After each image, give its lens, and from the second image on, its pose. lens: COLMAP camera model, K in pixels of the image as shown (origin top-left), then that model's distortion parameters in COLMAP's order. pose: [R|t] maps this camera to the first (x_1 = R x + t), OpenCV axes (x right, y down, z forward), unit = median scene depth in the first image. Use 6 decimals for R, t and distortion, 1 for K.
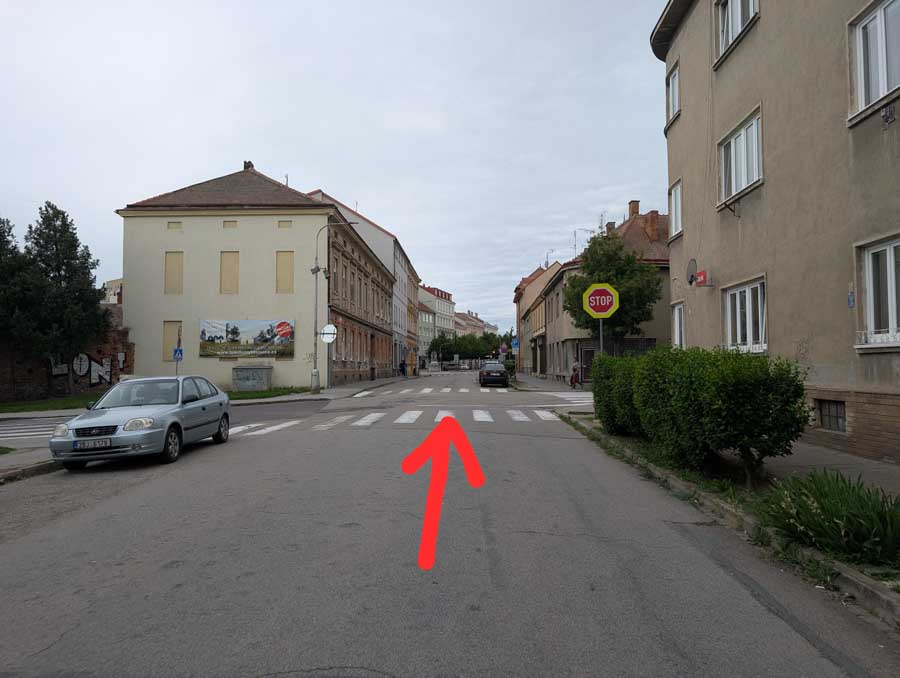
lens RADIAL K [[632.6, 0, 448.2], [0, 632.6, 338.4], [0, 0, 1]] dist [0.003108, -0.000419]
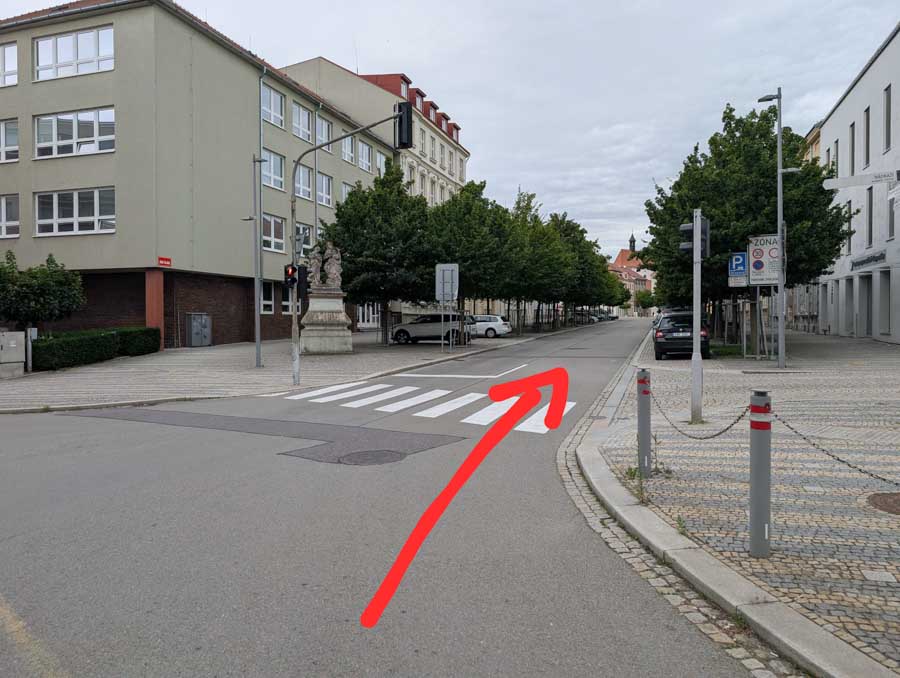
lens RADIAL K [[632.6, 0, 453.1], [0, 632.6, 337.8], [0, 0, 1]] dist [0.003108, -0.000419]
pose [[0.999166, 0.003786, -0.040651, 0.018691], [-0.000898, 0.997489, 0.070811, 0.028167], [0.040817, -0.070715, 0.996661, 0.673947]]
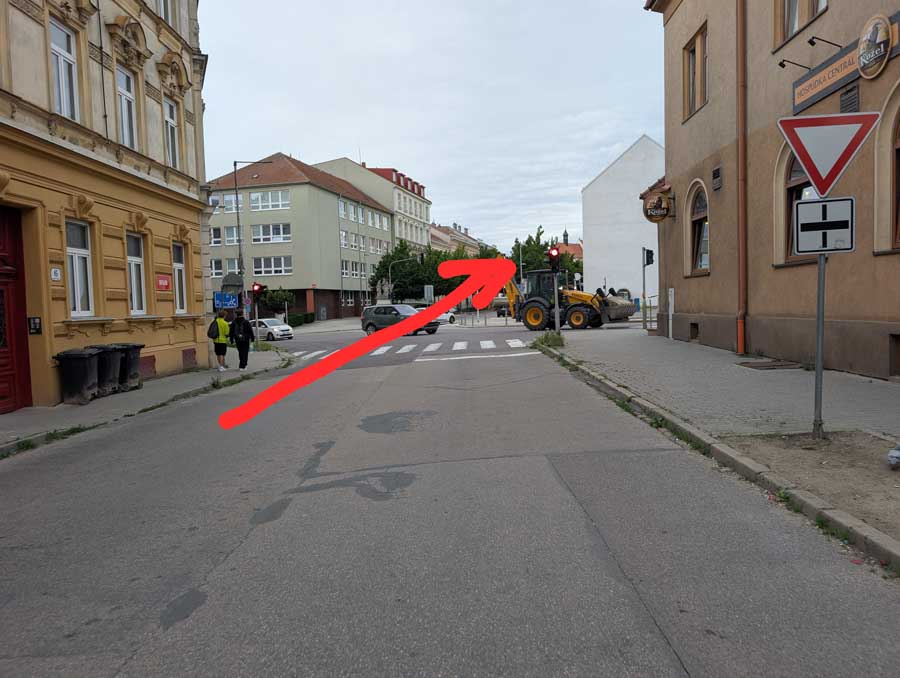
lens RADIAL K [[632.6, 0, 451.2], [0, 632.6, 339.3], [0, 0, 1]] dist [0.003108, -0.000419]
pose [[0.999453, -0.026993, 0.019119, 0.016528], [0.025018, 0.994978, 0.096919, 0.016986], [-0.021639, -0.096388, 0.995109, 0.424842]]
